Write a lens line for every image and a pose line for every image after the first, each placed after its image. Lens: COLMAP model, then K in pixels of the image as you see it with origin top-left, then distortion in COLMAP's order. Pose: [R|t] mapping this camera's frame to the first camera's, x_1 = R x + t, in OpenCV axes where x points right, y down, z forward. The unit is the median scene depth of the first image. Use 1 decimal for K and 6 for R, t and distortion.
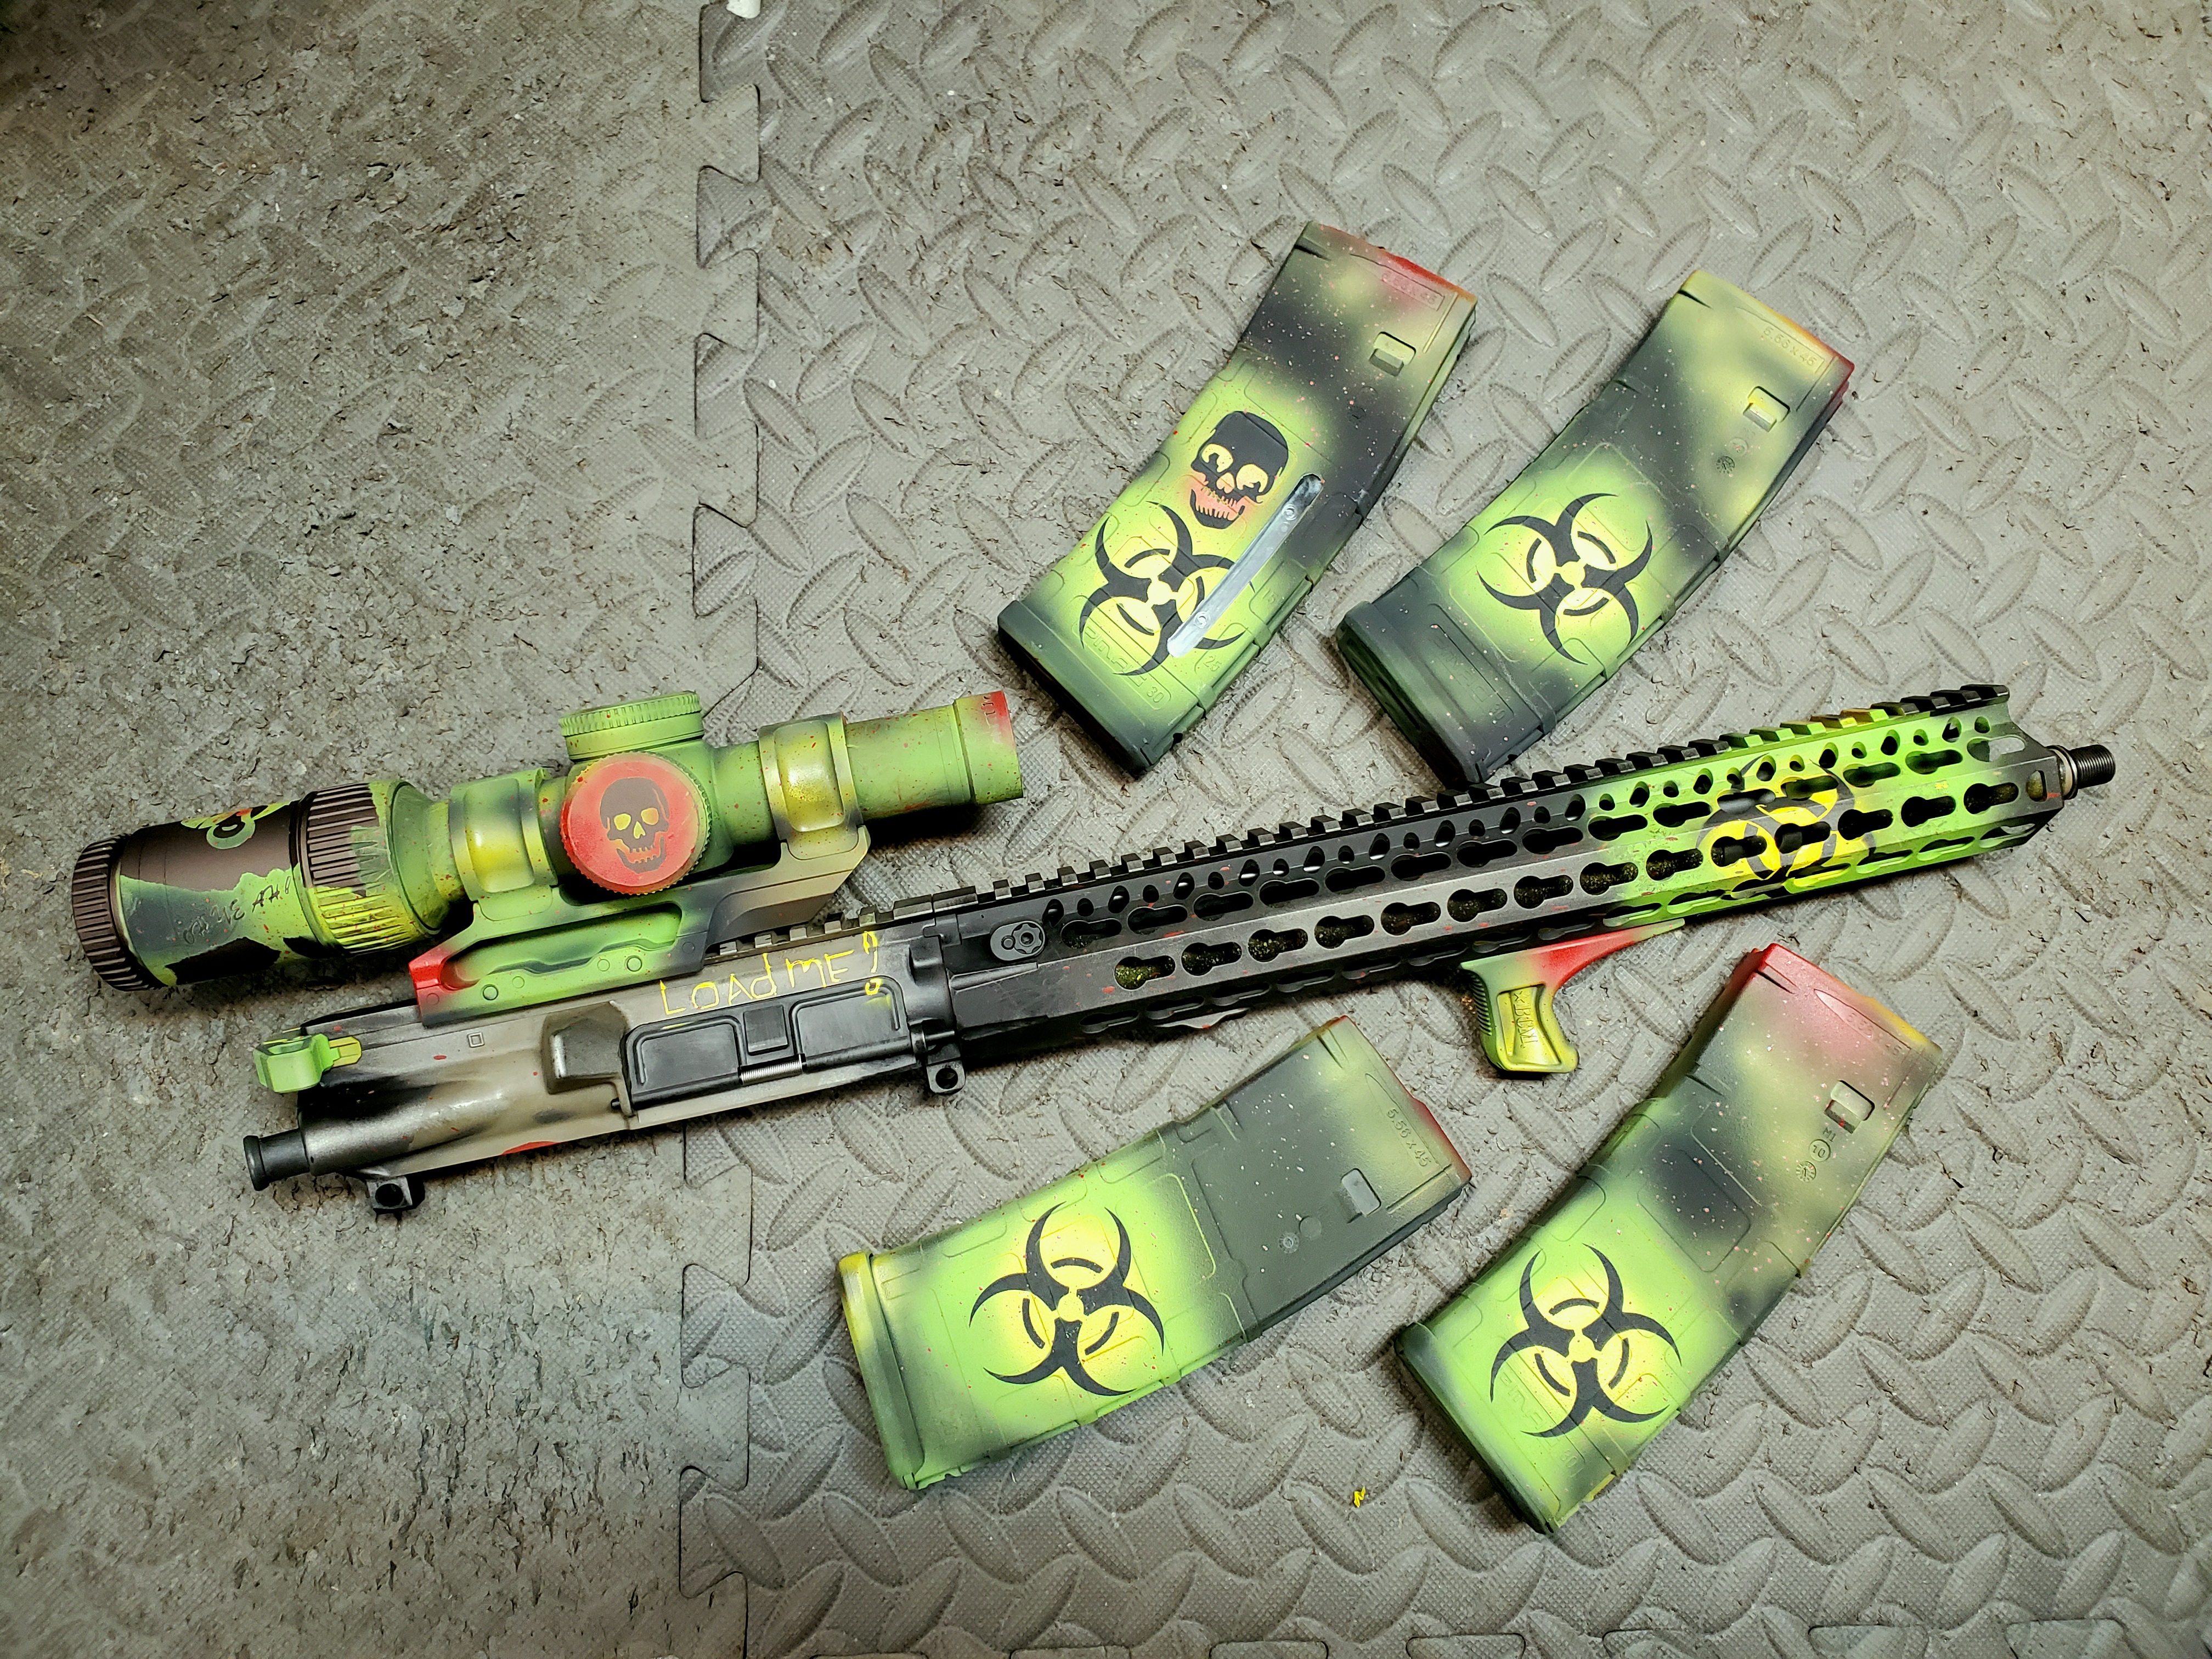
lens RADIAL K [[1734.3, 0, 1106.0], [0, 1734.3, 829.5], [0, 0, 1]] dist [0.054748, -0.003394]
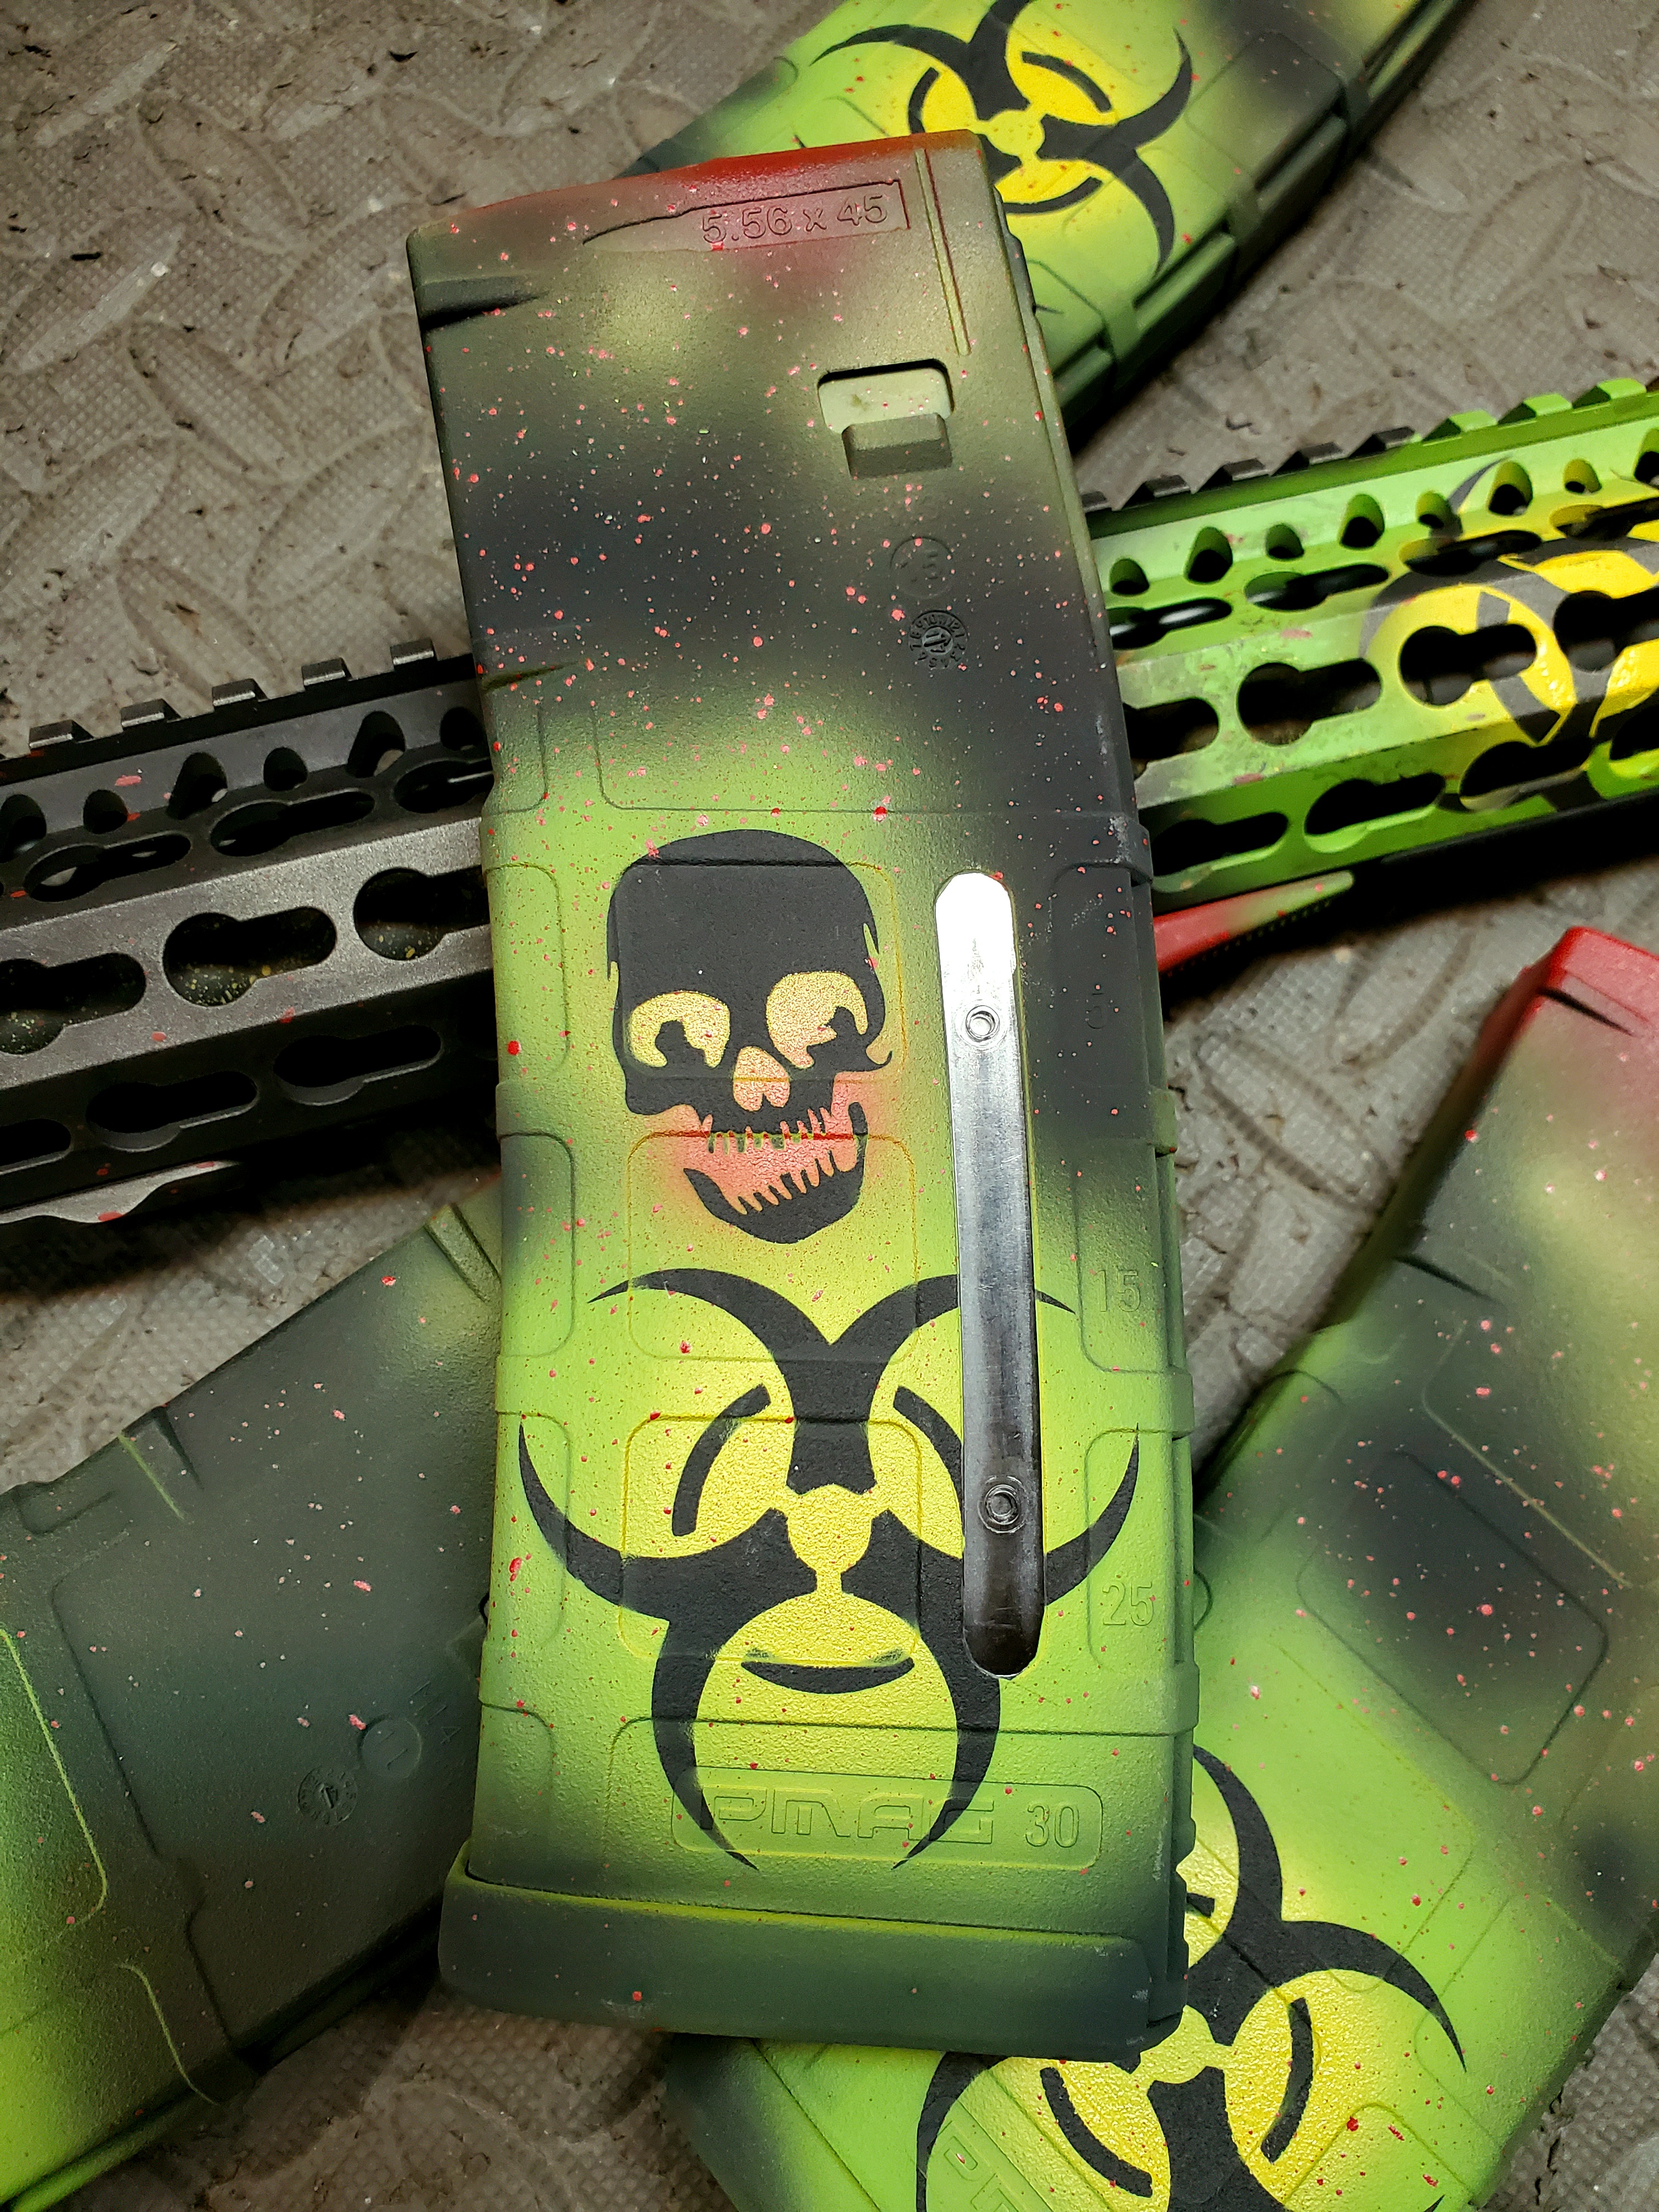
lens RADIAL K [[1762.6, 0, 832.1], [0, 1762.6, 1153.8], [0, 0, 1]] dist [0.003650, -0.000198]
pose [[0.997241, -0.066582, 0.032807, 0.198699], [0.069803, 0.991537, -0.109462, 0.152064], [-0.025241, 0.111450, 0.993449, 0.618860]]
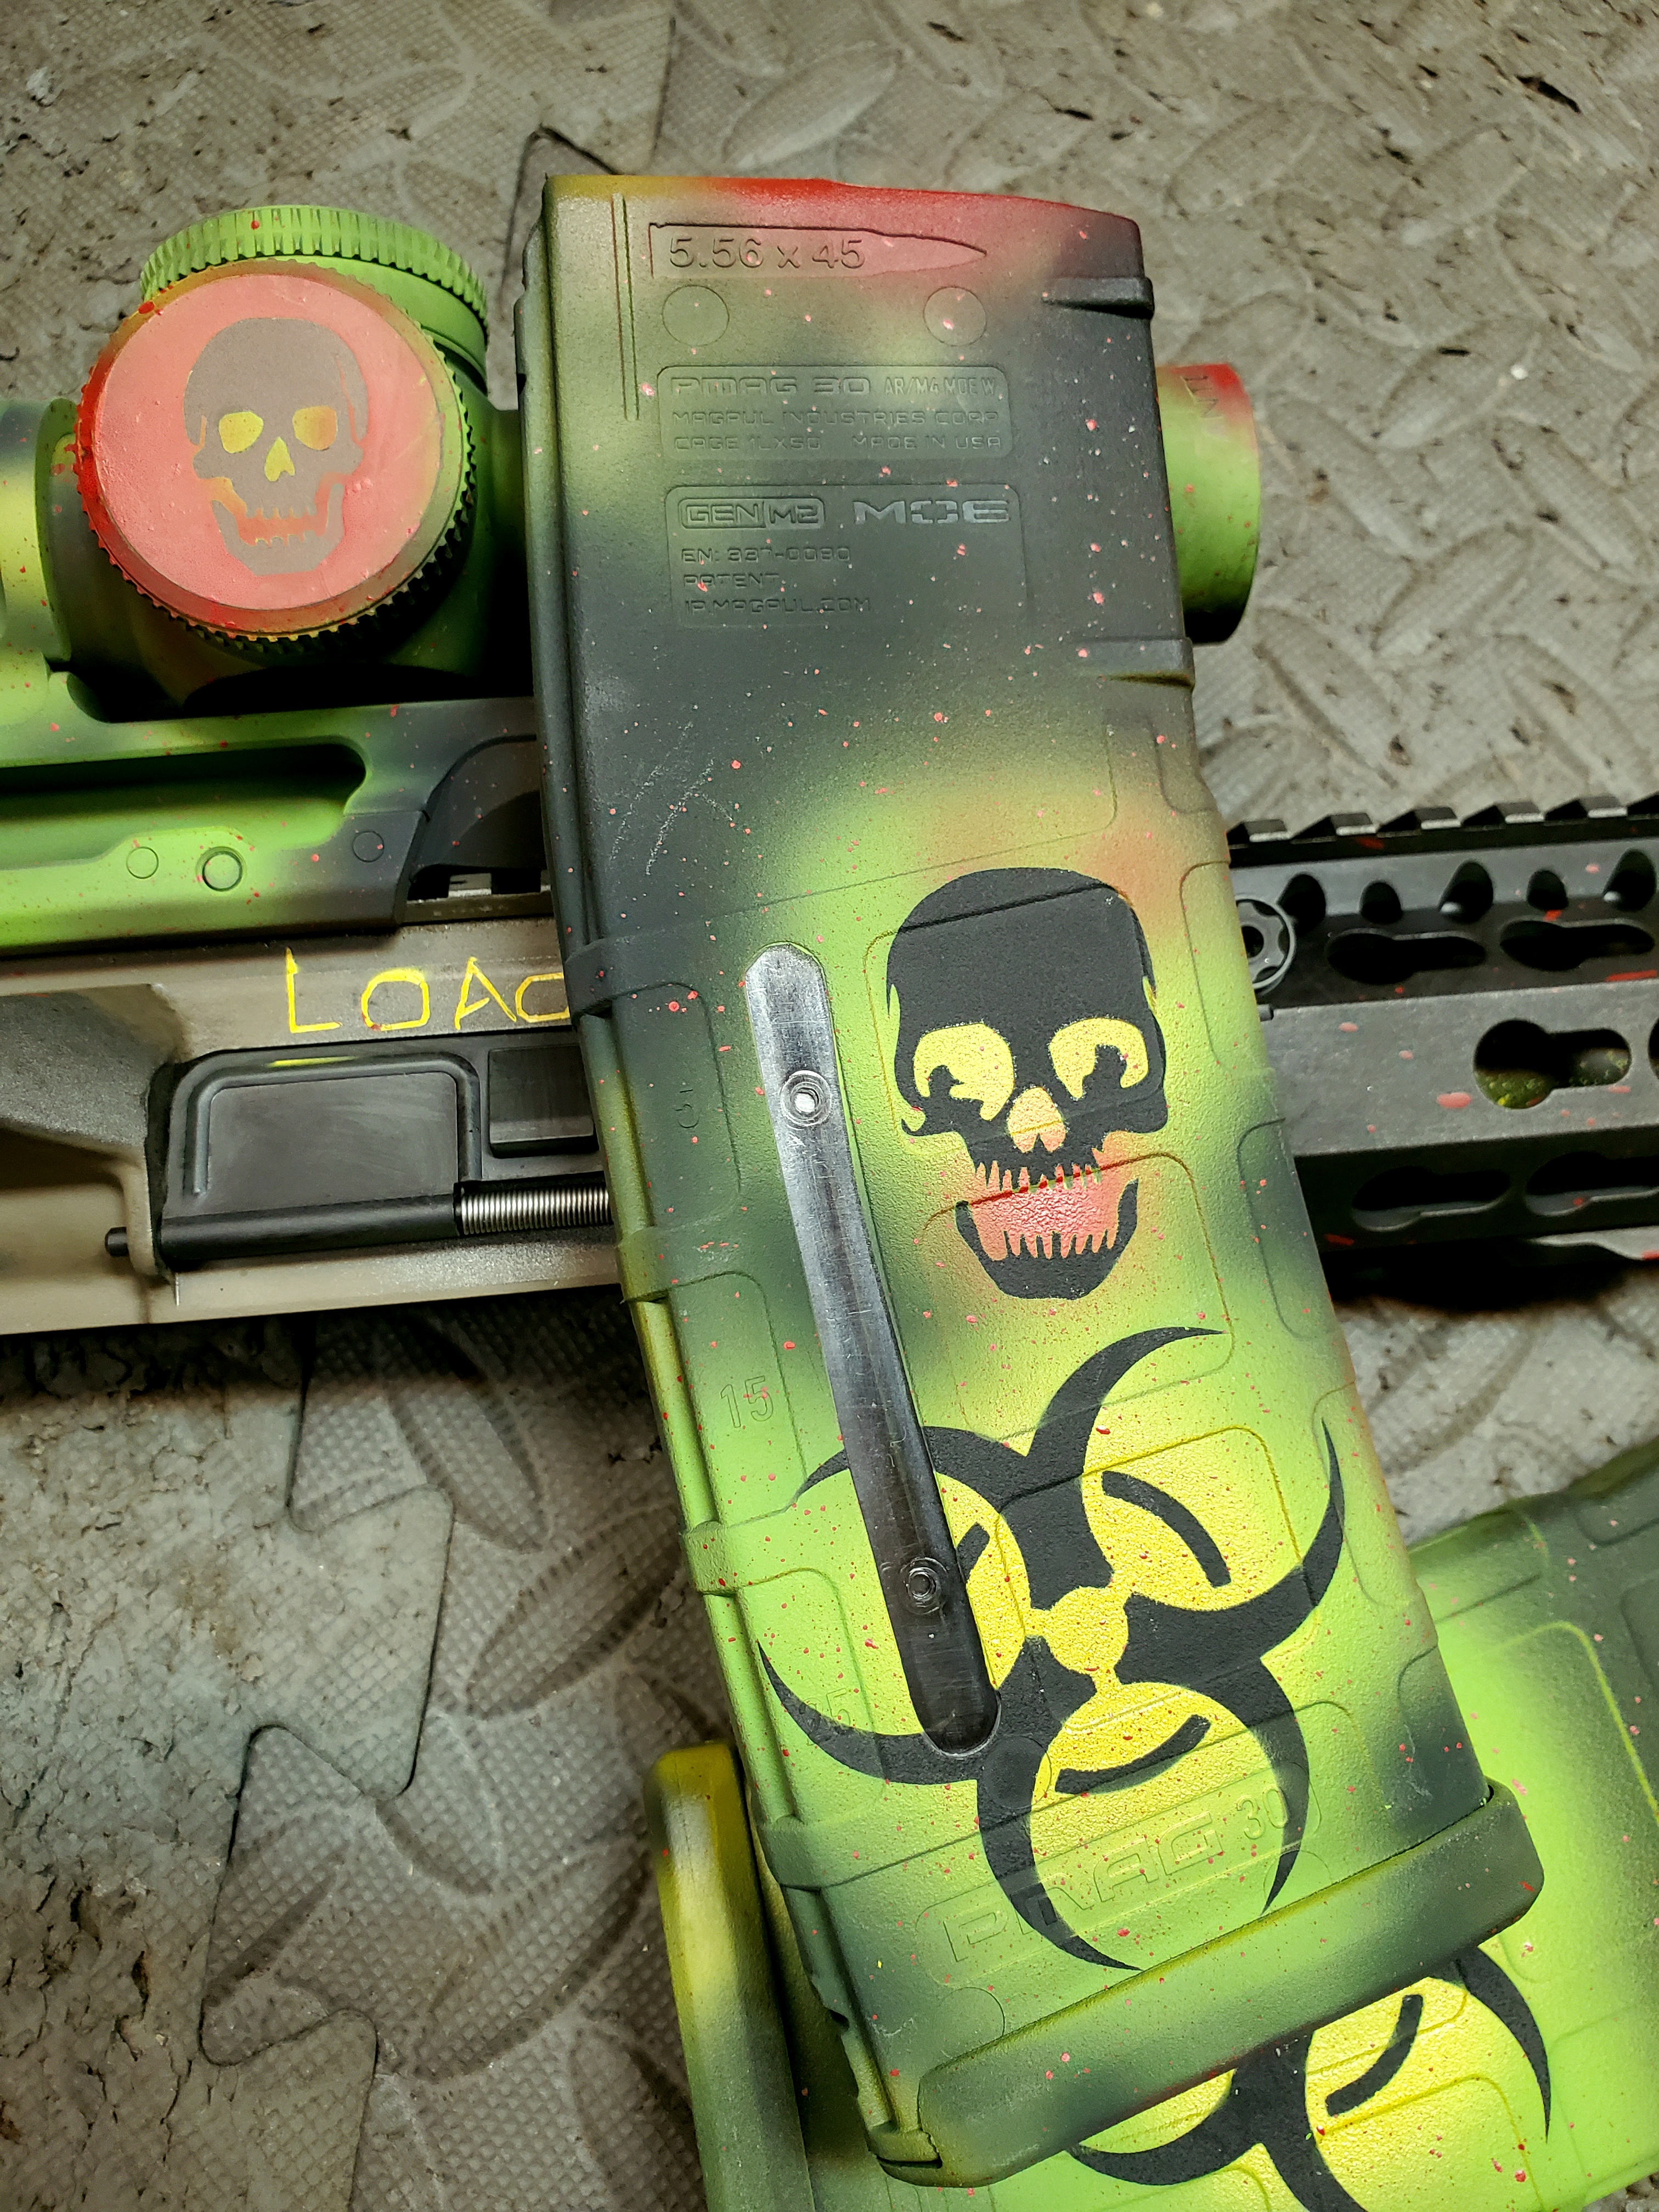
lens RADIAL K [[1752.8, 0, 829.5], [0, 1752.8, 1106.0], [0, 0, 1]] dist [-0.047861, 0.079245]
pose [[0.994200, 0.103326, -0.029820, -0.116802], [-0.106674, 0.982667, -0.151614, 0.159483], [0.013637, 0.153916, 0.987990, 0.598693]]
